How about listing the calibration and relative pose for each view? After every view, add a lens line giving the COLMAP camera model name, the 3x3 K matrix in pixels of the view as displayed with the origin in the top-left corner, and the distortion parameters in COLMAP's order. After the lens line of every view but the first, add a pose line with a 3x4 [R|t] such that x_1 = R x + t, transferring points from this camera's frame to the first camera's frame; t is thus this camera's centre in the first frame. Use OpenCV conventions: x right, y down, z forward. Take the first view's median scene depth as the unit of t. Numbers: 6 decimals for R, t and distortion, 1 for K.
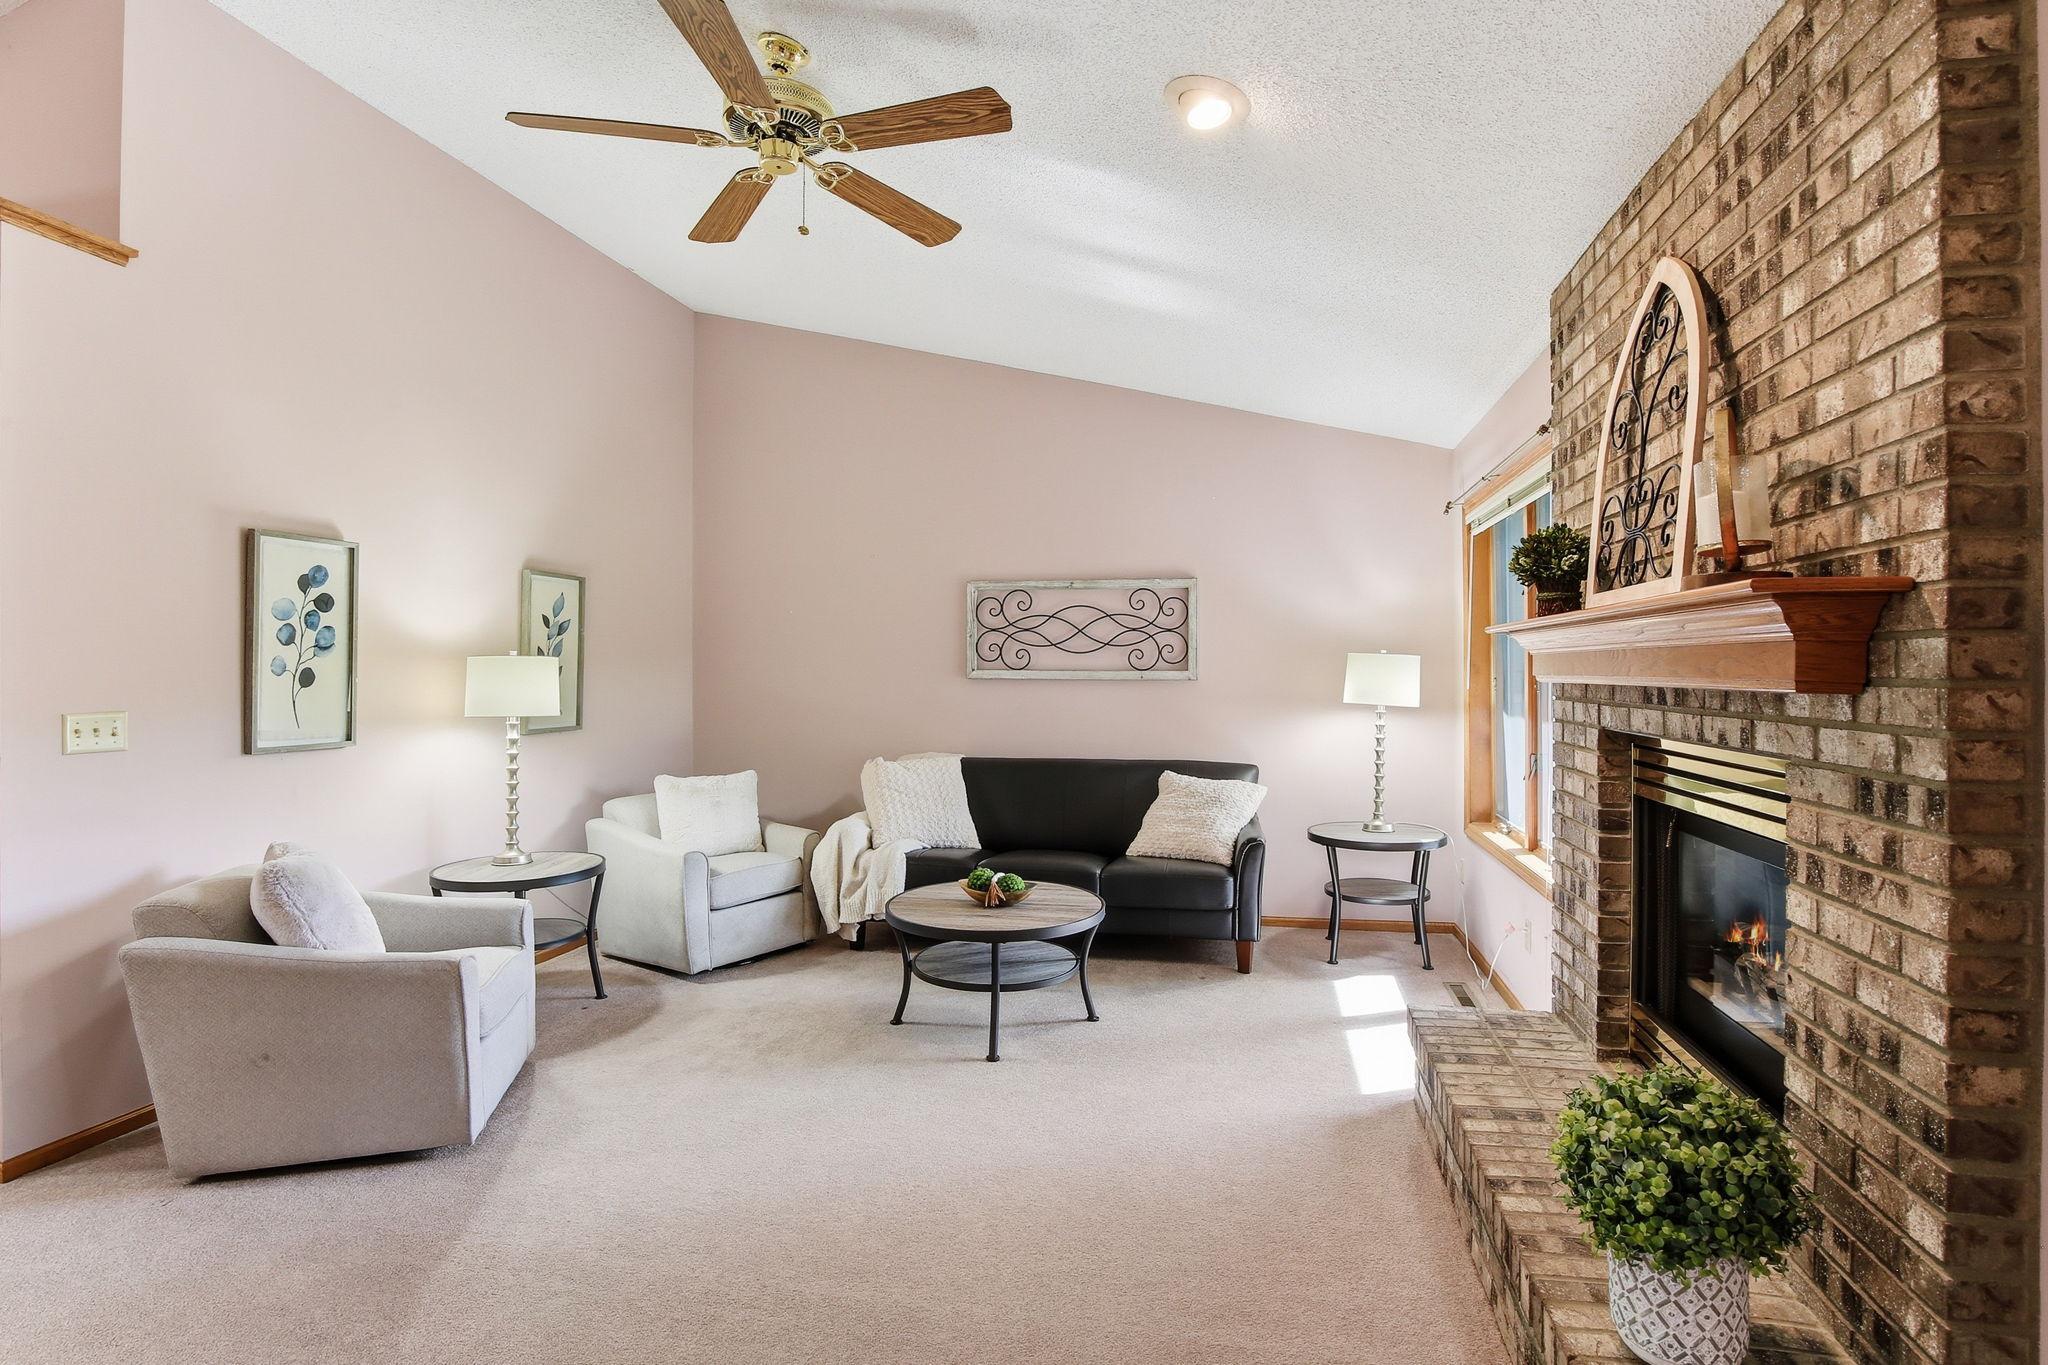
lens RADIAL K [[971.6, 0, 1043.6], [0, 971.6, 666.5], [0, 0, 1]] dist [-0.028649, 0.001091]
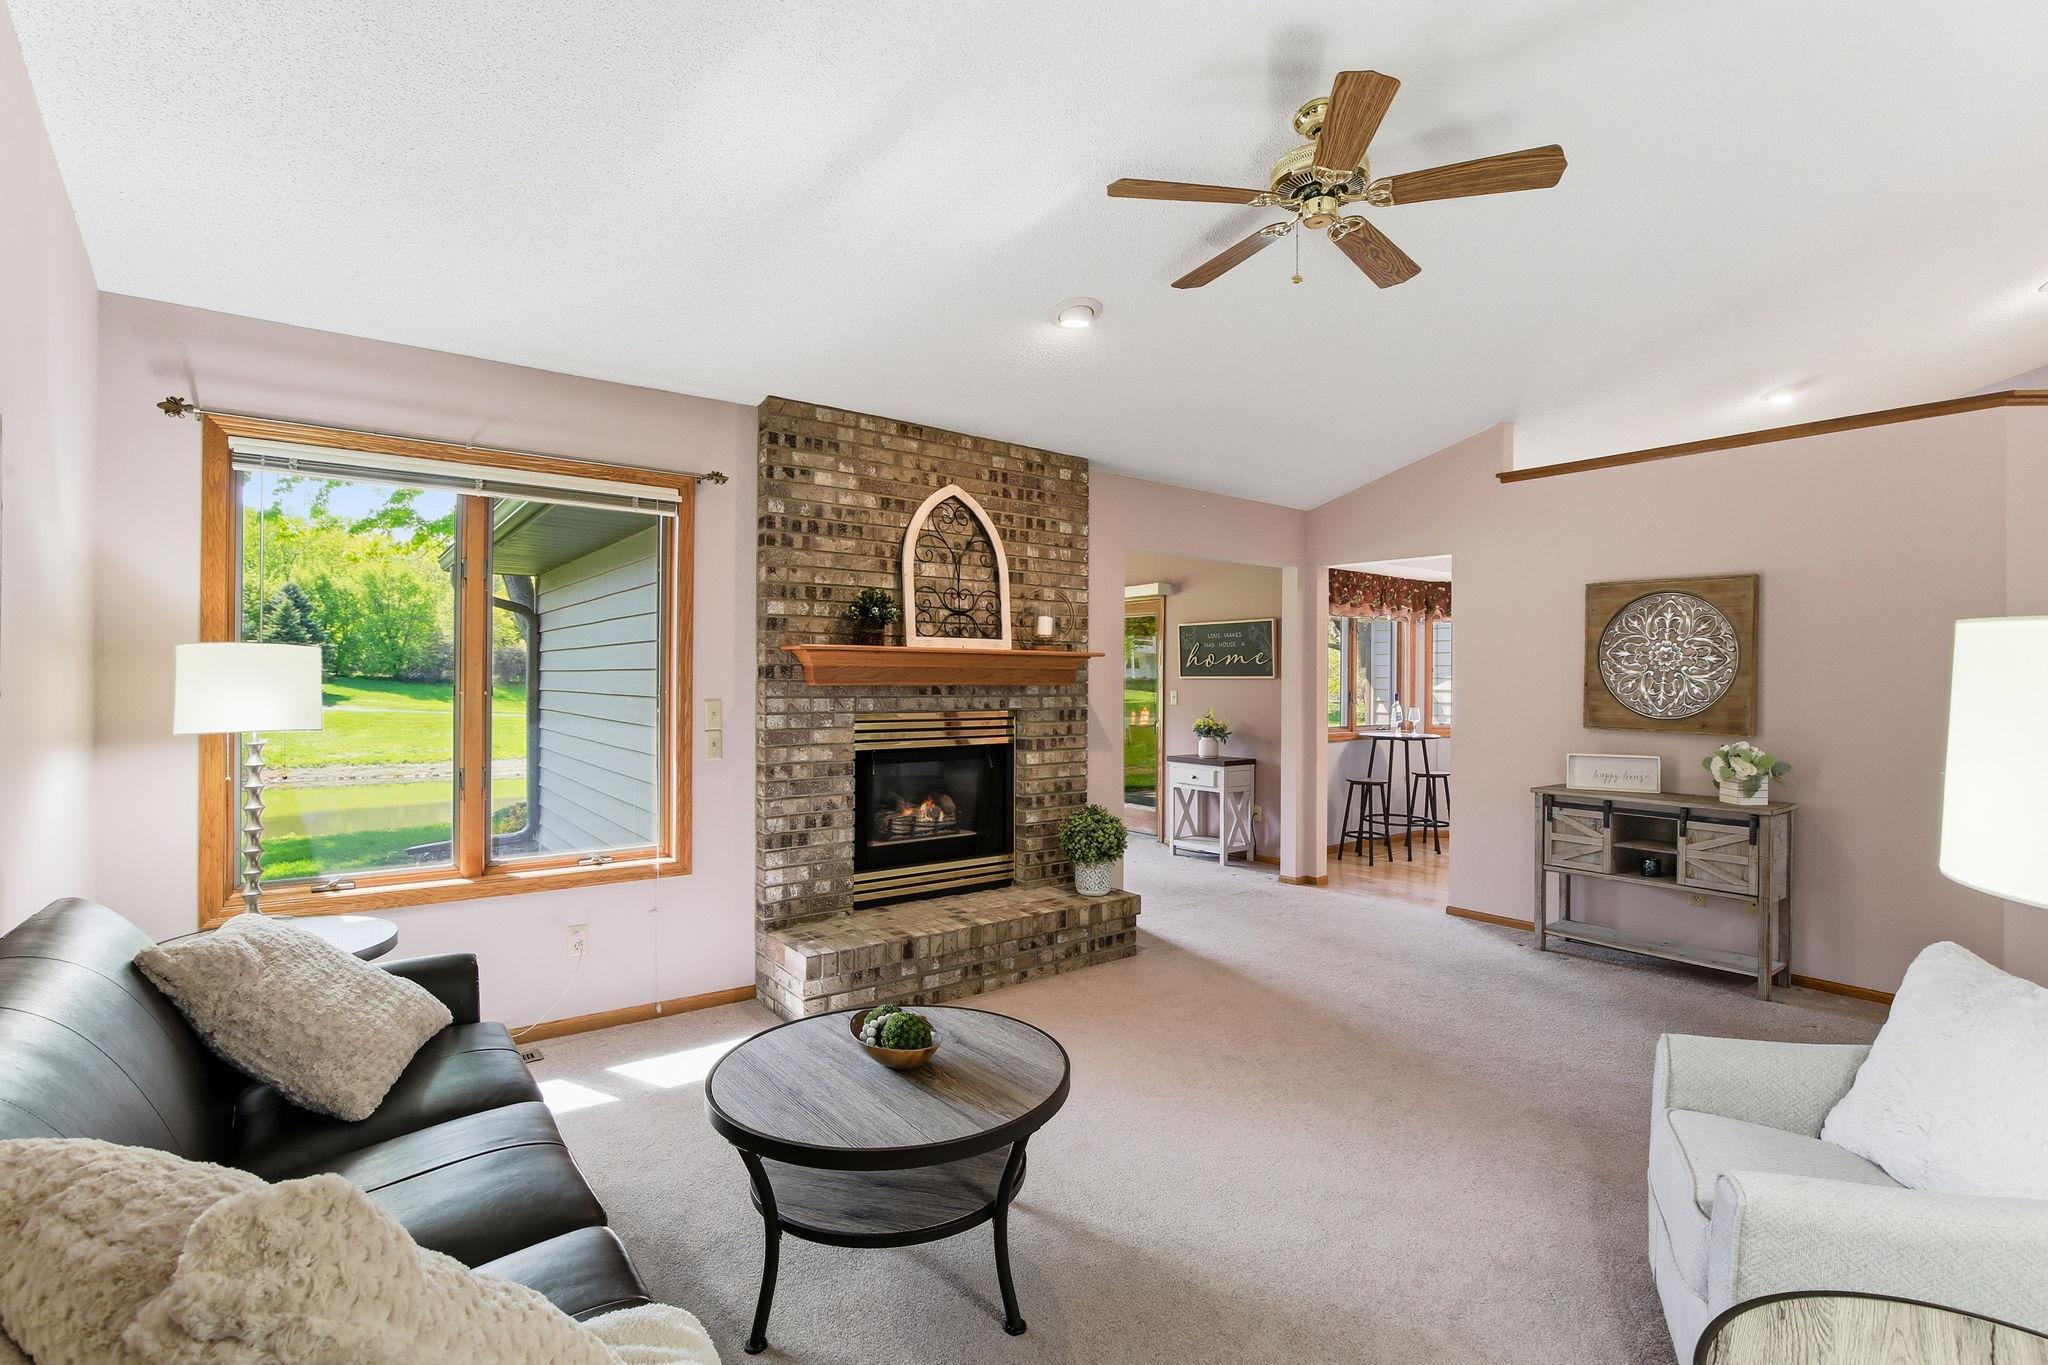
lens RADIAL K [[962.1, 0, 1042.4], [0, 962.1, 683.6], [0, 0, 1]] dist [-0.026326, 0.000514]
pose [[-0.764226, -0.007442, 0.644905, -0.725253], [-0.008466, 0.999963, 0.001507, 0.009623], [-0.644893, -0.004309, -0.764261, 2.043513]]
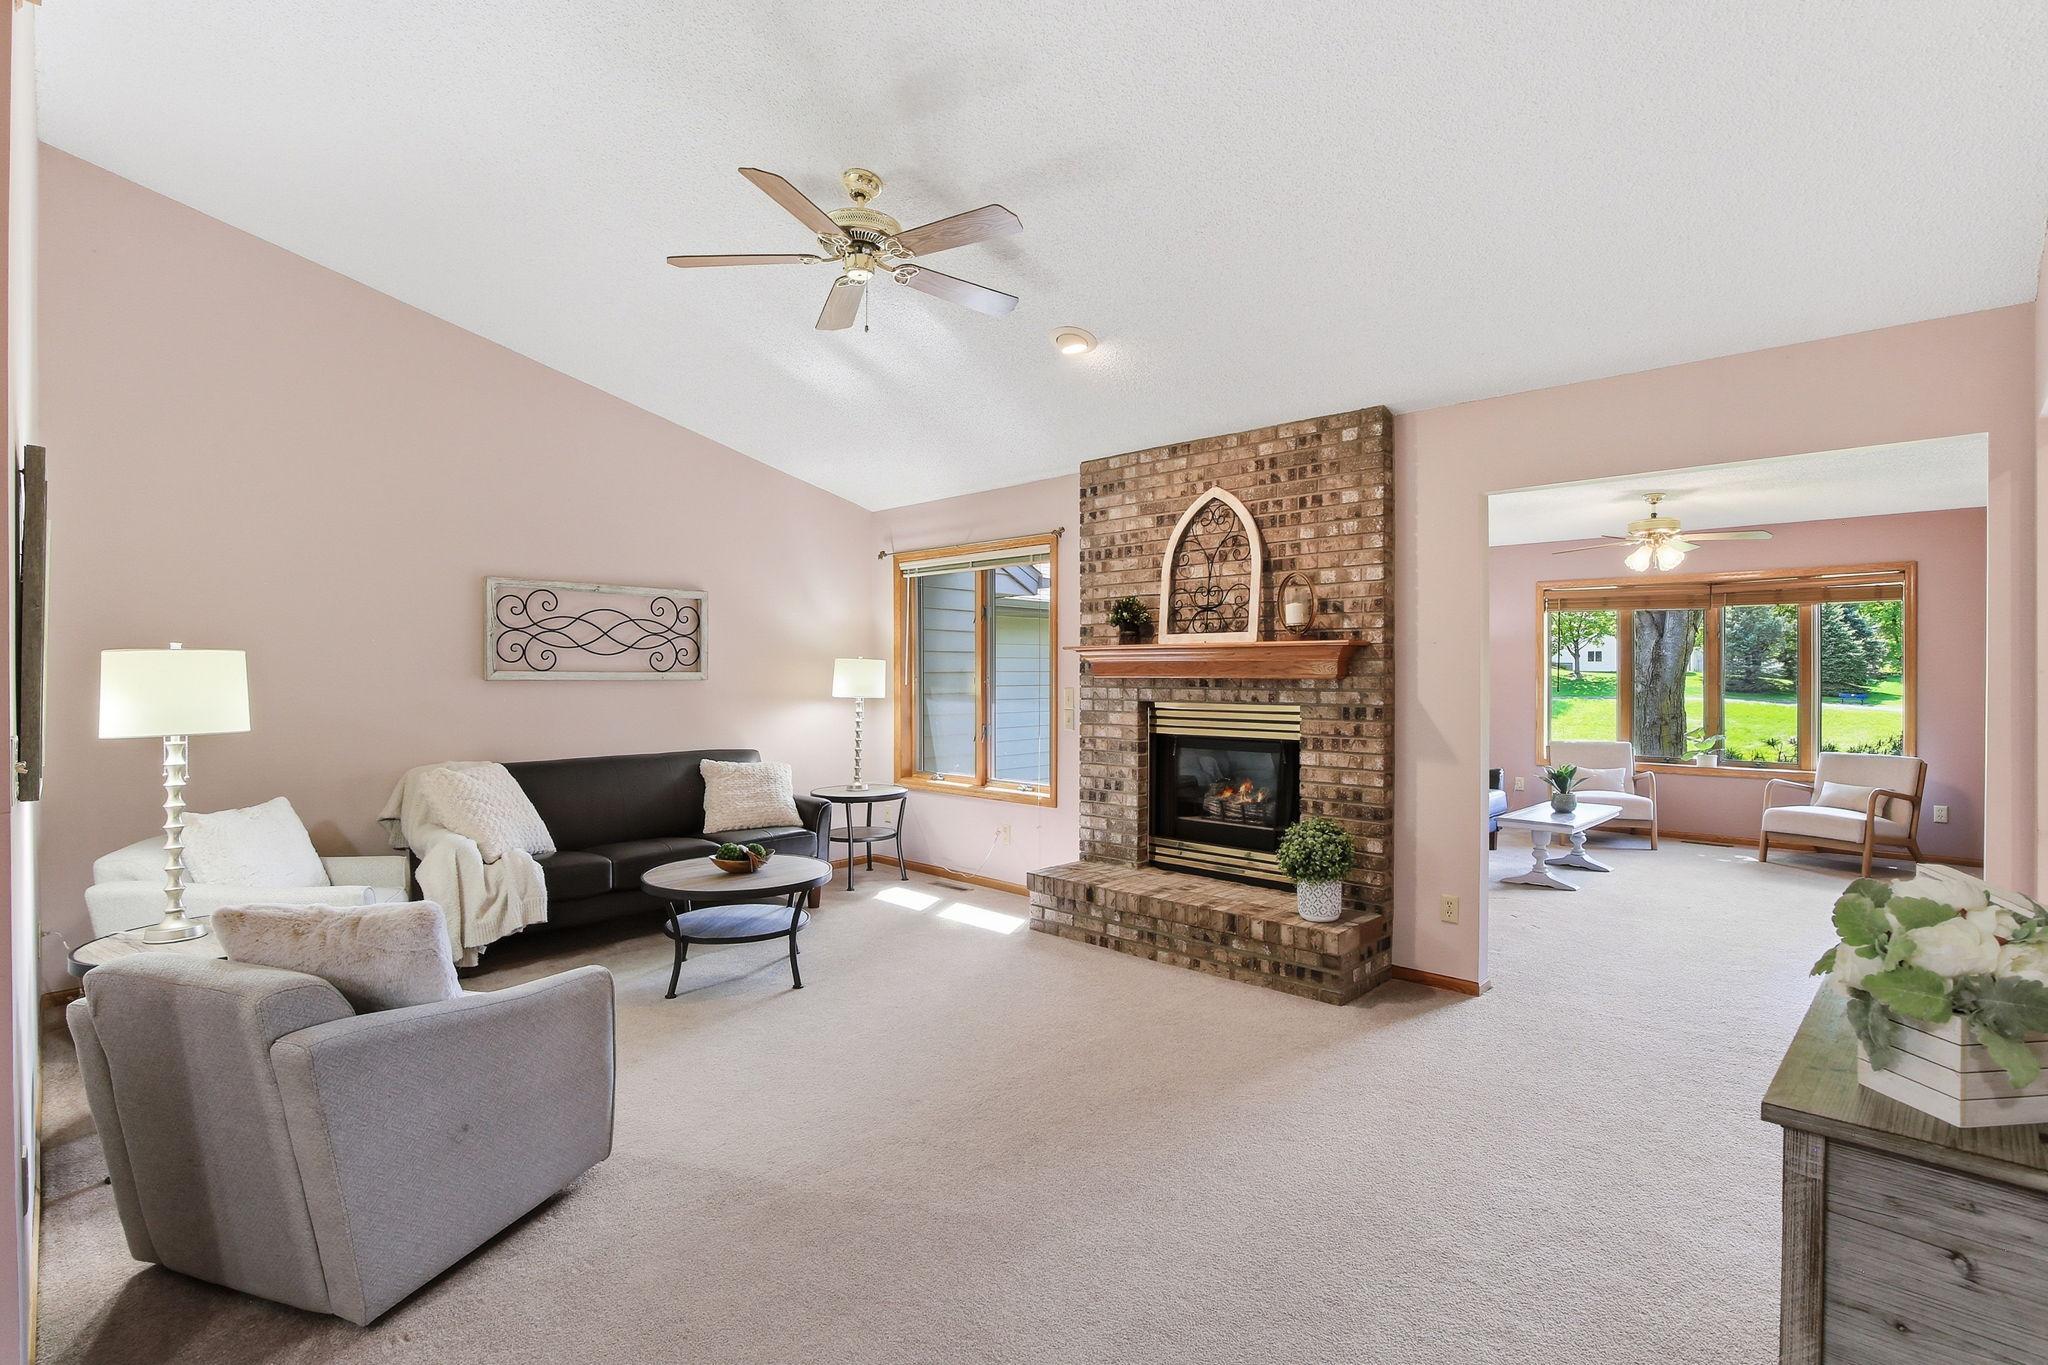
lens RADIAL K [[962.1, 0, 1042.4], [0, 962.1, 683.6], [0, 0, 1]] dist [-0.026326, 0.000514]
pose [[0.528755, -0.010021, 0.848716, -1.205382], [-0.003243, 0.999899, 0.013826, 0.002714], [-0.848769, -0.010062, 0.528669, 0.123545]]
